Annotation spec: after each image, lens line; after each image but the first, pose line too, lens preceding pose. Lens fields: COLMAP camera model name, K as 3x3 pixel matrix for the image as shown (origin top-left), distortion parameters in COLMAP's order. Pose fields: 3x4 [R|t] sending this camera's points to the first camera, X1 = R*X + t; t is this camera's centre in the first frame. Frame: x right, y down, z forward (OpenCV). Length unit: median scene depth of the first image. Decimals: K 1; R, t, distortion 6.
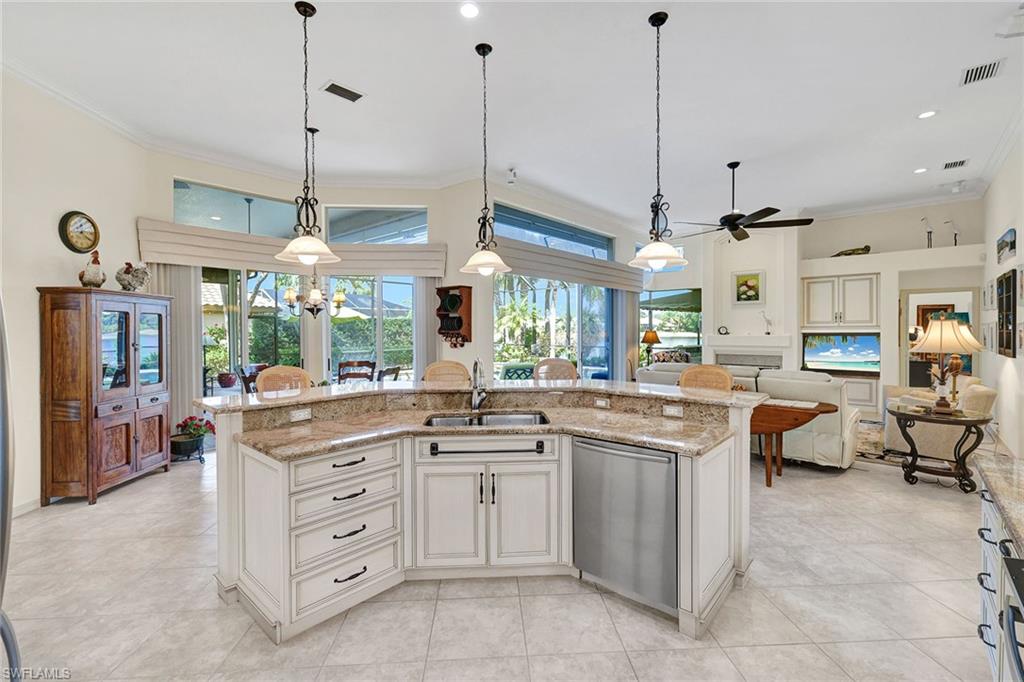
lens RADIAL K [[455.2, 0, 513.0], [0, 455.2, 334.0], [0, 0, 1]] dist [-0.001590, 0.000415]
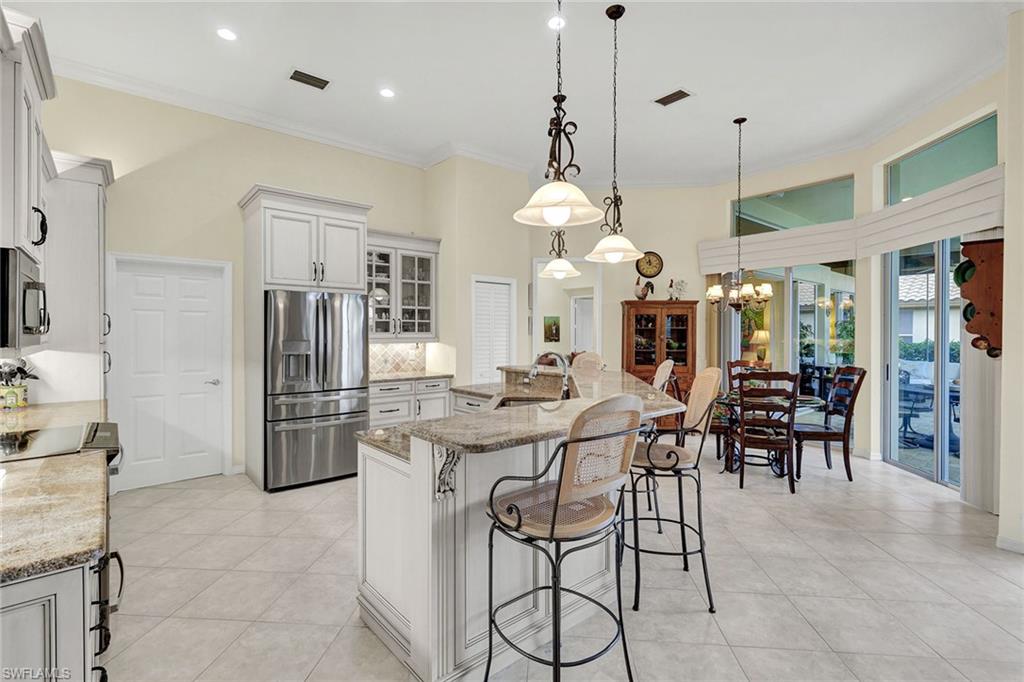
lens RADIAL K [[468.4, 0, 501.7], [0, 468.4, 337.2], [0, 0, 1]] dist [-0.001831, -0.000039]
pose [[-0.160422, 0.018021, -0.986884, 0.390553], [-0.009305, 0.999761, 0.019769, -0.000383], [0.987005, 0.012355, -0.160216, 0.408197]]
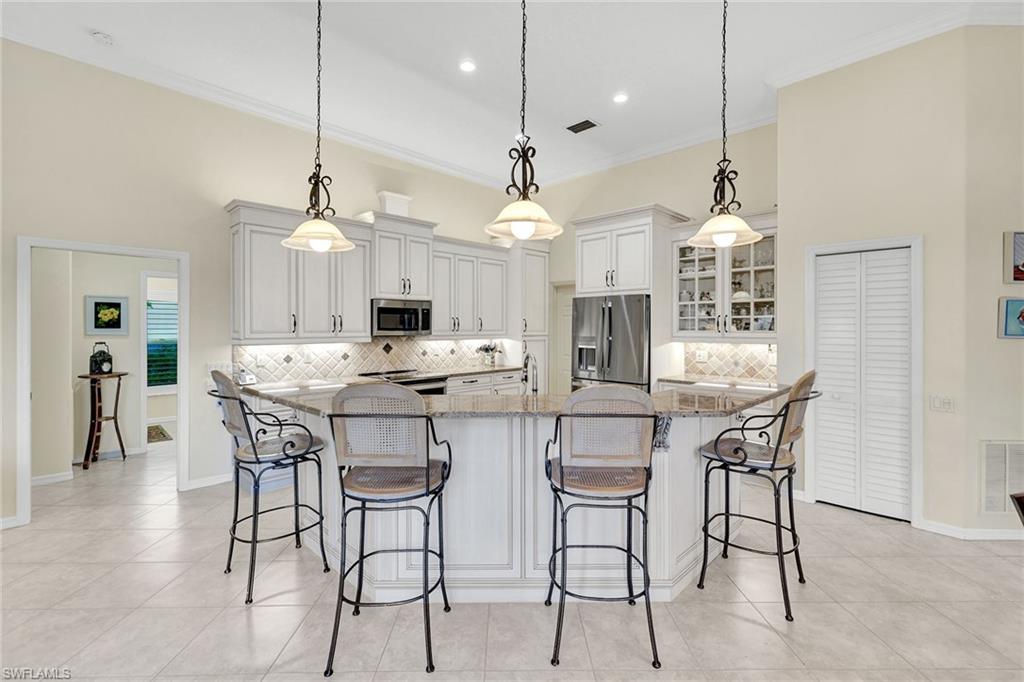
lens RADIAL K [[440.5, 0, 524.1], [0, 440.5, 329.3], [0, 0, 1]] dist [-0.000214, 0.000048]
pose [[-0.998927, 0.005238, 0.046026, -0.045066], [0.005768, 0.999918, 0.011396, -0.002142], [-0.045963, 0.011649, -0.998875, 0.727716]]
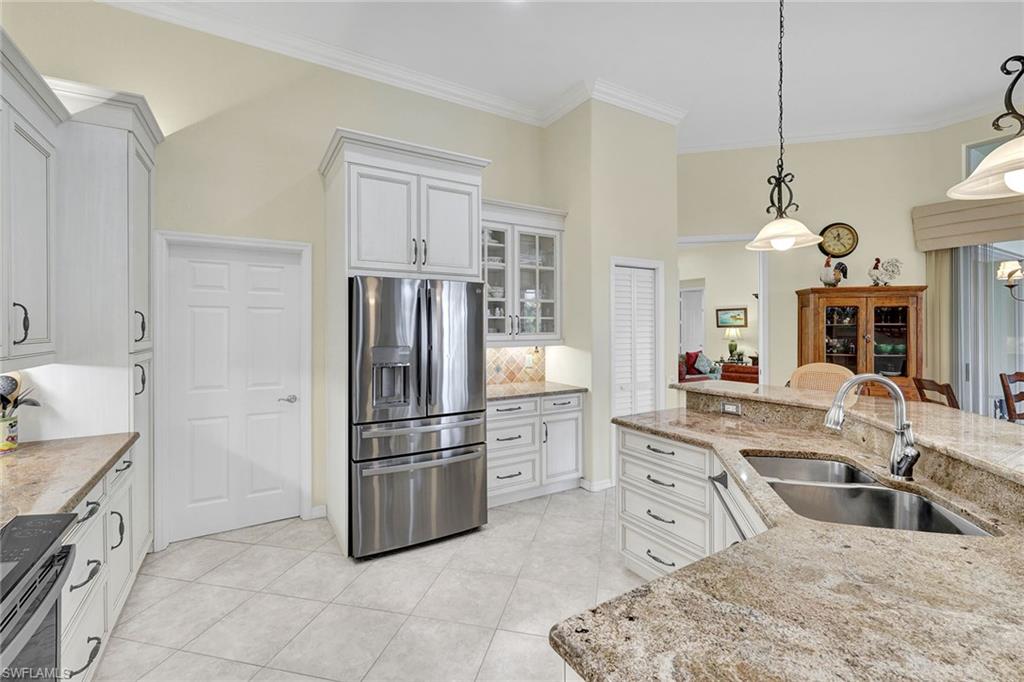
lens RADIAL K [[450.1, 0, 513.7], [0, 450.1, 331.1], [0, 0, 1]] dist [0.001707, -0.000040]
pose [[-0.295773, 0.014087, -0.955154, 0.219582], [-0.002758, 0.999874, 0.015601, -0.002563], [0.955254, 0.007249, -0.295697, 0.293572]]
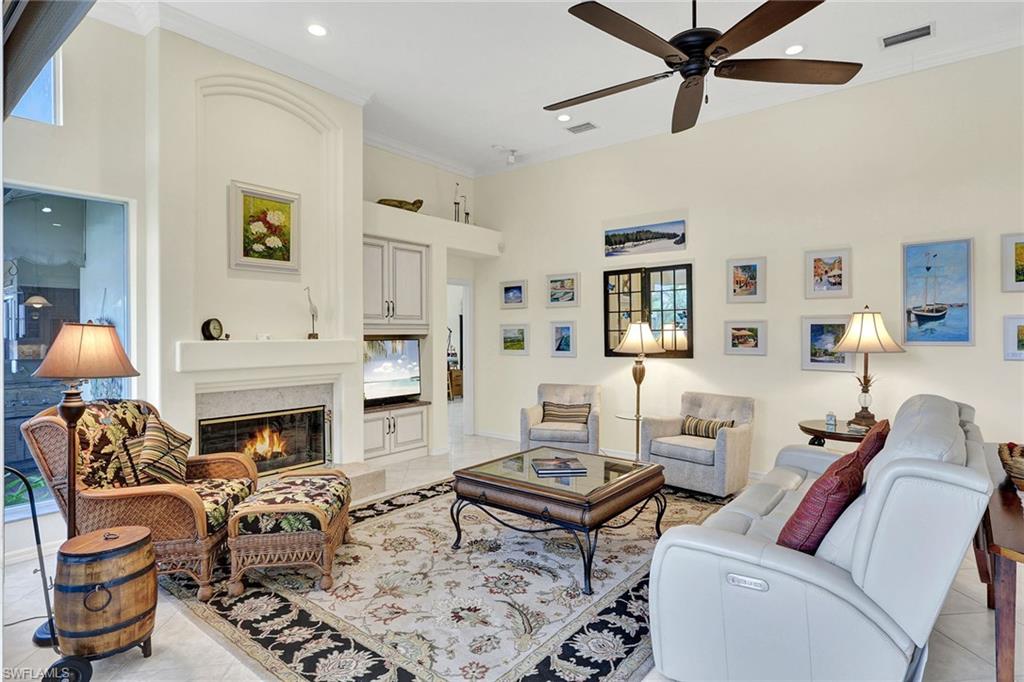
lens RADIAL K [[537.2, 0, 509.7], [0, 537.2, 335.1], [0, 0, 1]] dist [0.004390, 0.000640]
pose [[-0.050022, 0.004406, 0.998738, 0.009435], [0.013057, 0.999908, -0.003757, 0.002171], [-0.998663, 0.012853, -0.050075, 0.900869]]
